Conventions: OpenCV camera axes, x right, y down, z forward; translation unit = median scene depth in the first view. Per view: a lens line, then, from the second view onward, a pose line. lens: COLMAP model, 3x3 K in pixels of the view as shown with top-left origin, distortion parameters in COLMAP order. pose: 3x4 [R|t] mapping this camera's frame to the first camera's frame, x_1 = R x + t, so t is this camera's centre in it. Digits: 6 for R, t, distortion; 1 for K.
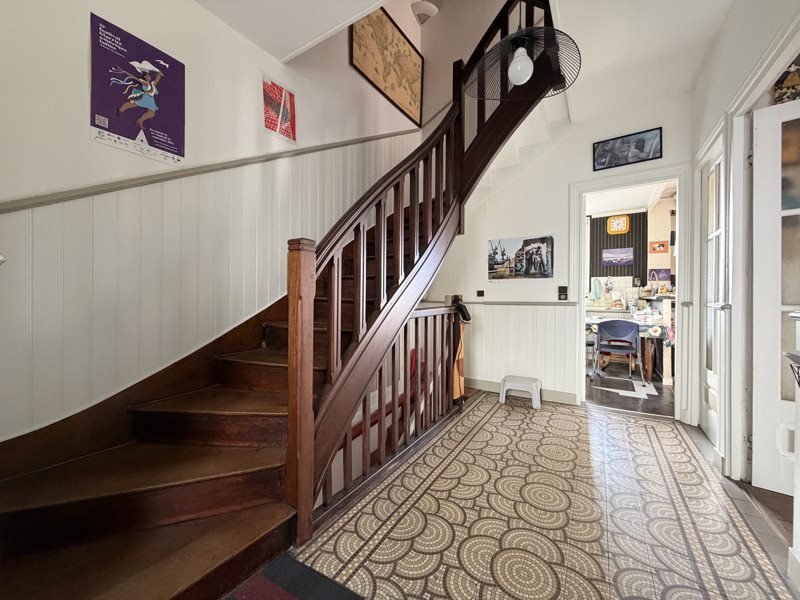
lens RADIAL K [[317.5, 0, 399.4], [0, 317.5, 299.0], [0, 0, 1]] dist [-0.002783, -0.000390]
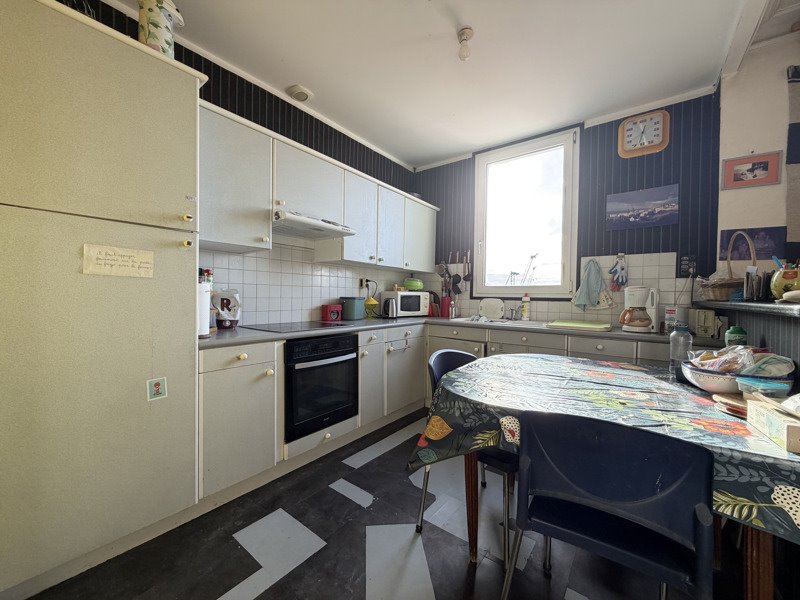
lens RADIAL K [[317.5, 0, 400.4], [0, 317.5, 297.7], [0, 0, 1]] dist [-0.002783, -0.000390]
pose [[0.996805, 0.016994, -0.078049, 0.415677], [-0.017142, 0.999852, -0.001231, -0.004230], [0.078017, 0.002565, 0.996949, 0.568282]]
